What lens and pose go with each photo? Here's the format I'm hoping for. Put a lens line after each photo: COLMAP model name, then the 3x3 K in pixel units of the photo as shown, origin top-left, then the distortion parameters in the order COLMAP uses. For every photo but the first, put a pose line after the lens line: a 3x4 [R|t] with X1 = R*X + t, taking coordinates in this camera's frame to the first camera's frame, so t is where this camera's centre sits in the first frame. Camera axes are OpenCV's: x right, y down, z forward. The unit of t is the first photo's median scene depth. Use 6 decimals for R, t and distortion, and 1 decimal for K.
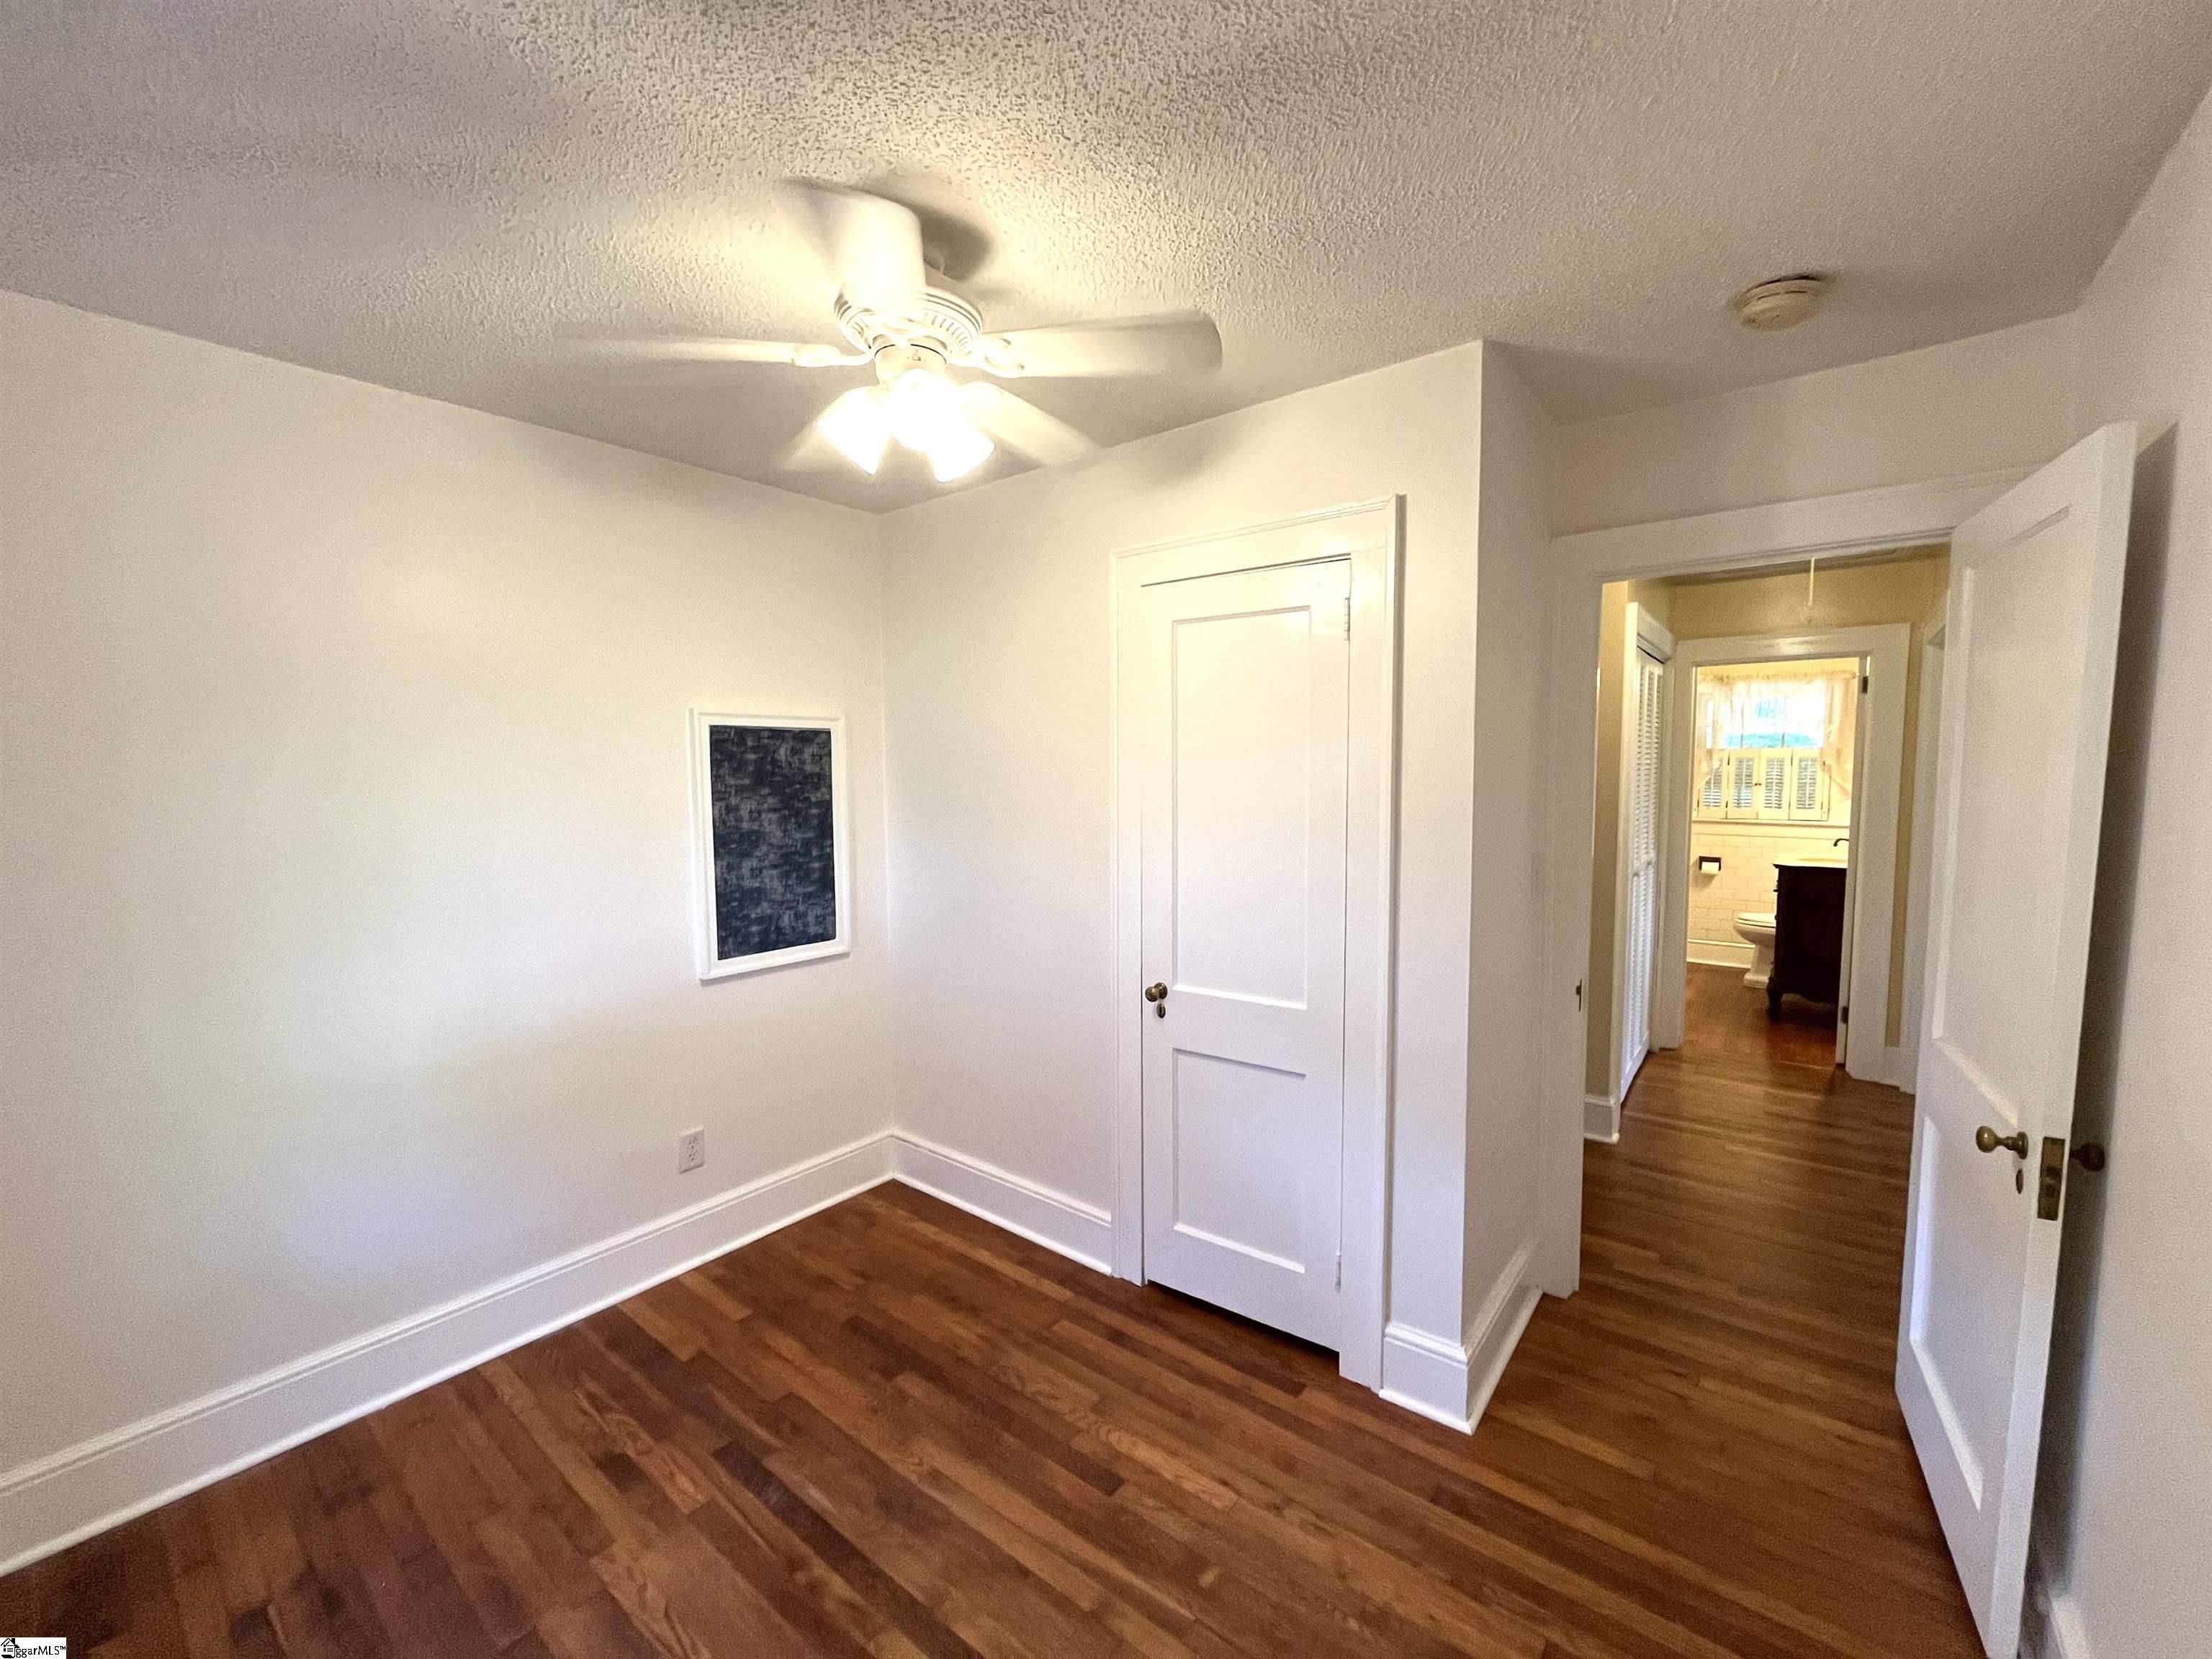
lens RADIAL K [[900.3, 0, 1104.0], [0, 900.3, 832.1], [0, 0, 1]] dist [-0.003996, -0.000398]
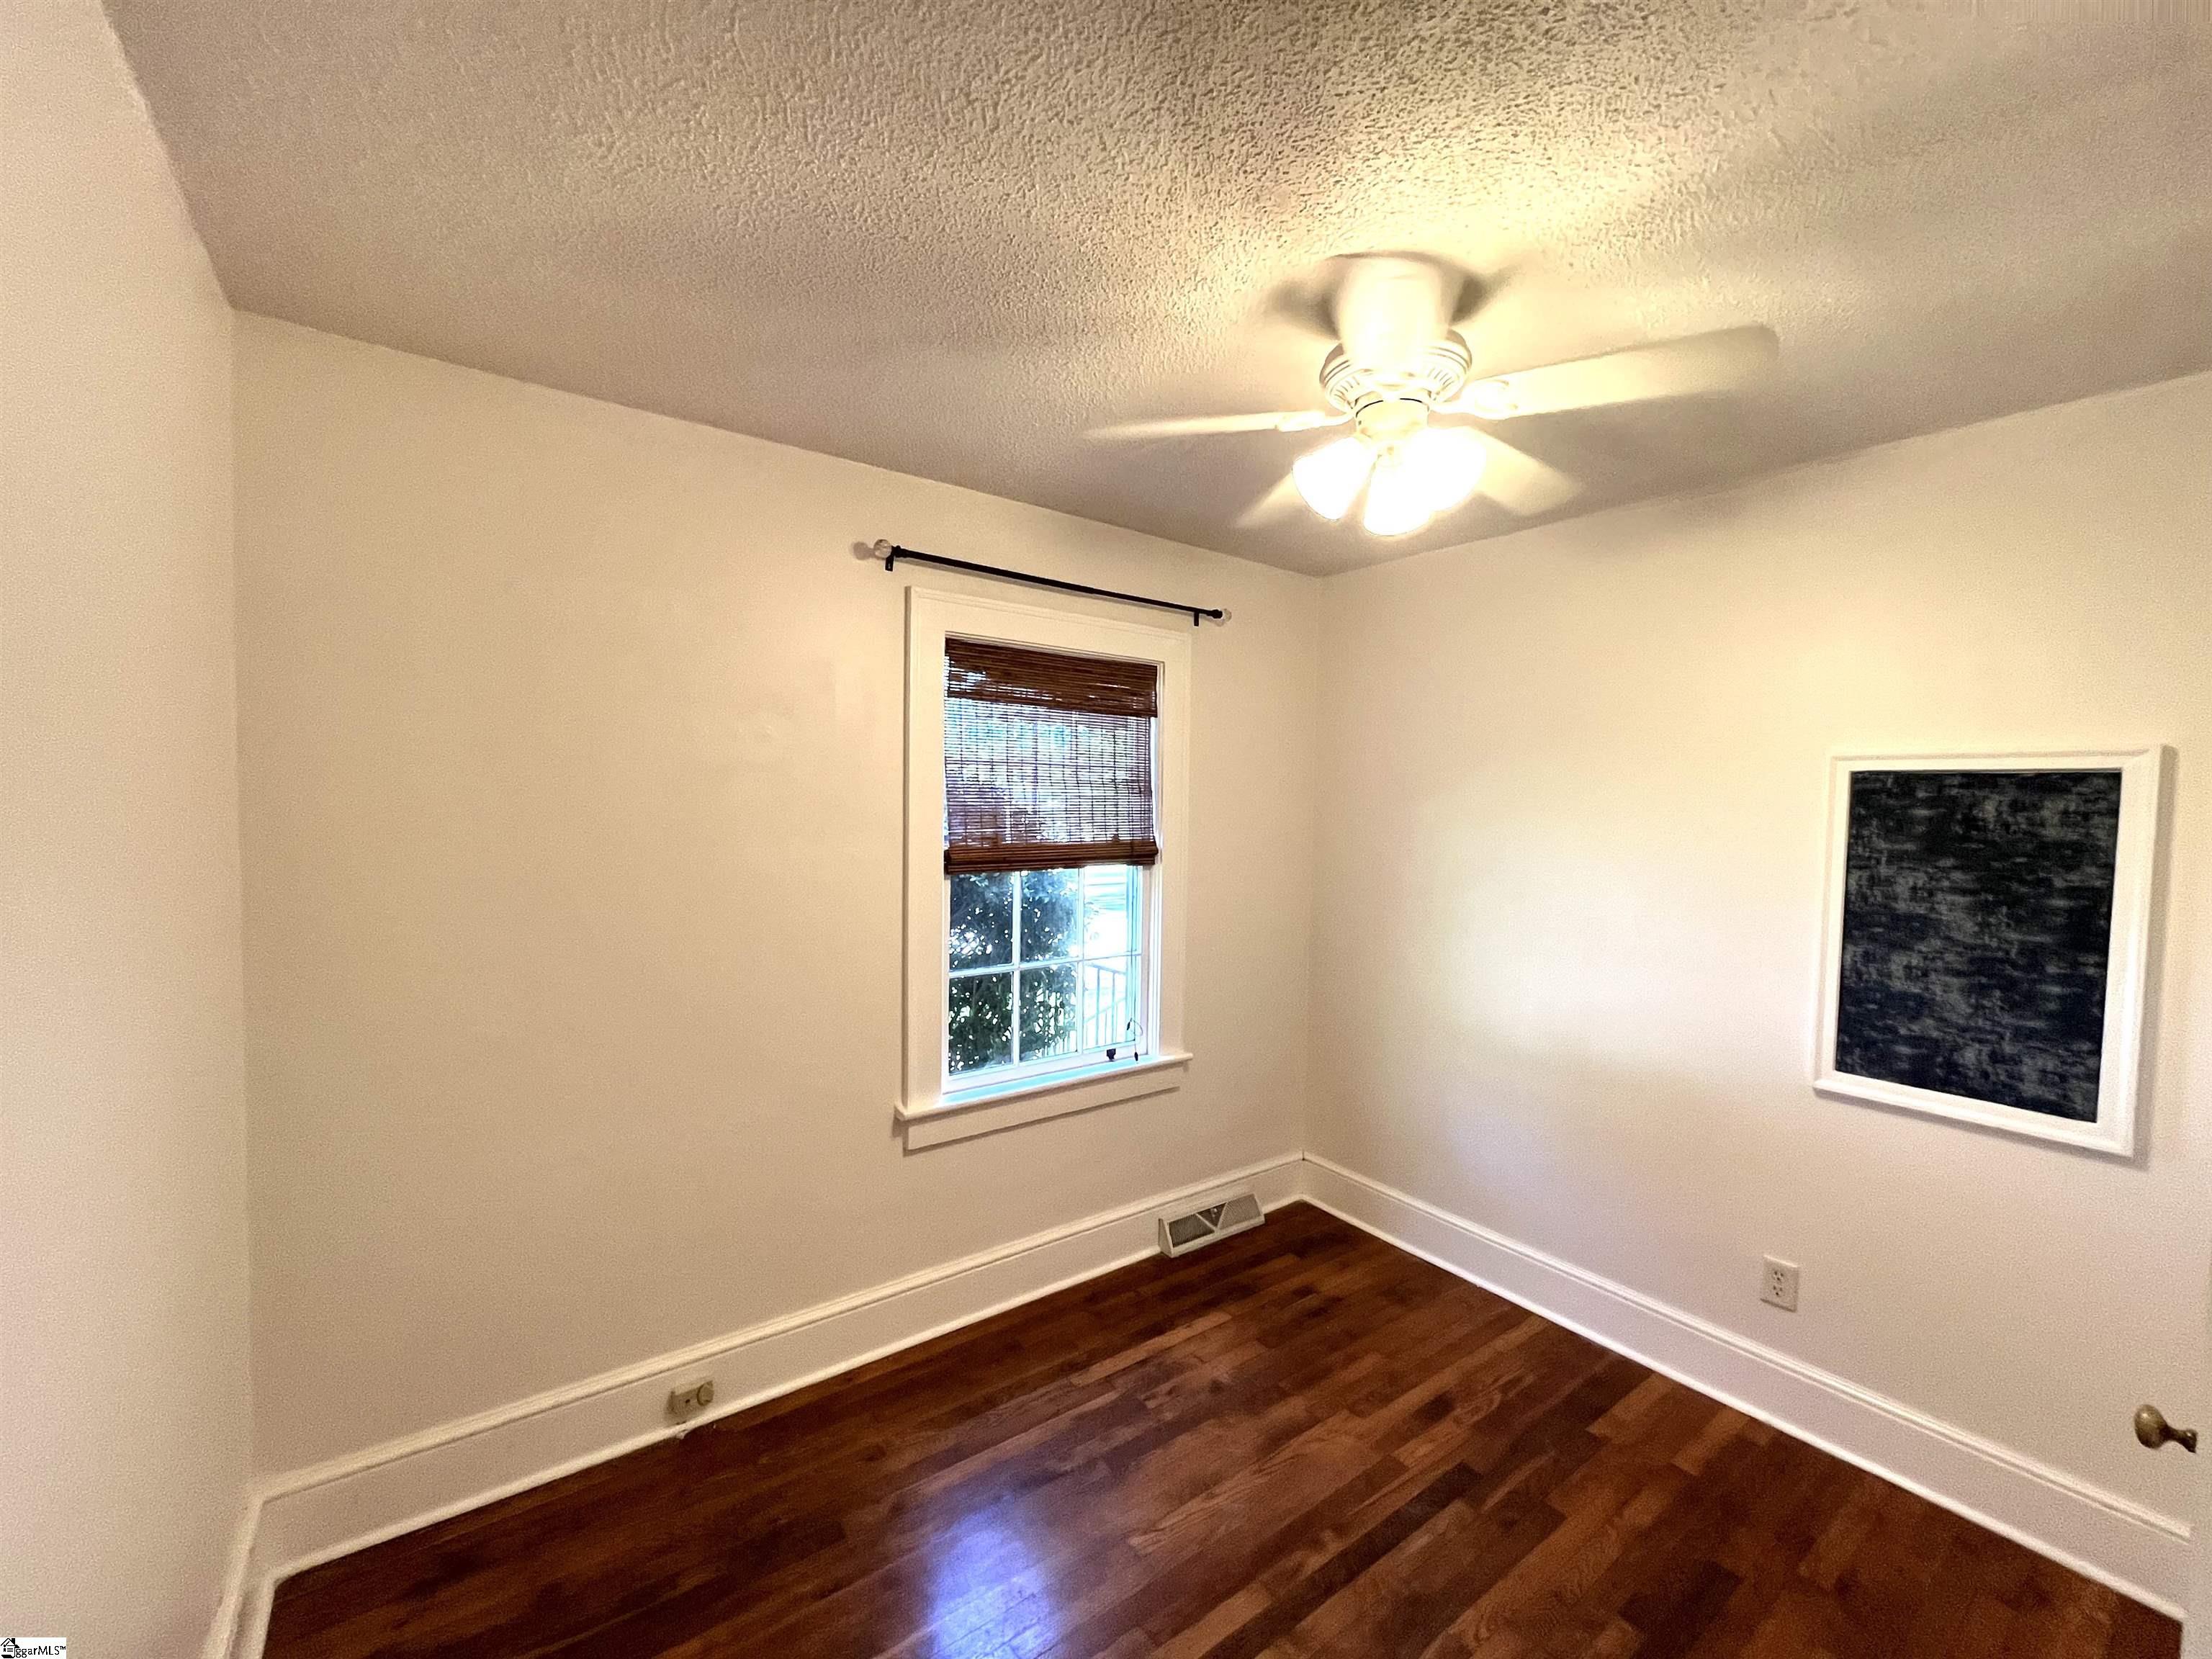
lens RADIAL K [[900.3, 0, 1108.2], [0, 900.3, 828.9], [0, 0, 1]] dist [-0.003996, -0.000398]
pose [[-0.257953, 0.030975, -0.965661, 0.476234], [-0.092861, 0.994064, 0.056692, -0.051617], [0.961684, 0.104296, -0.253546, 0.559032]]
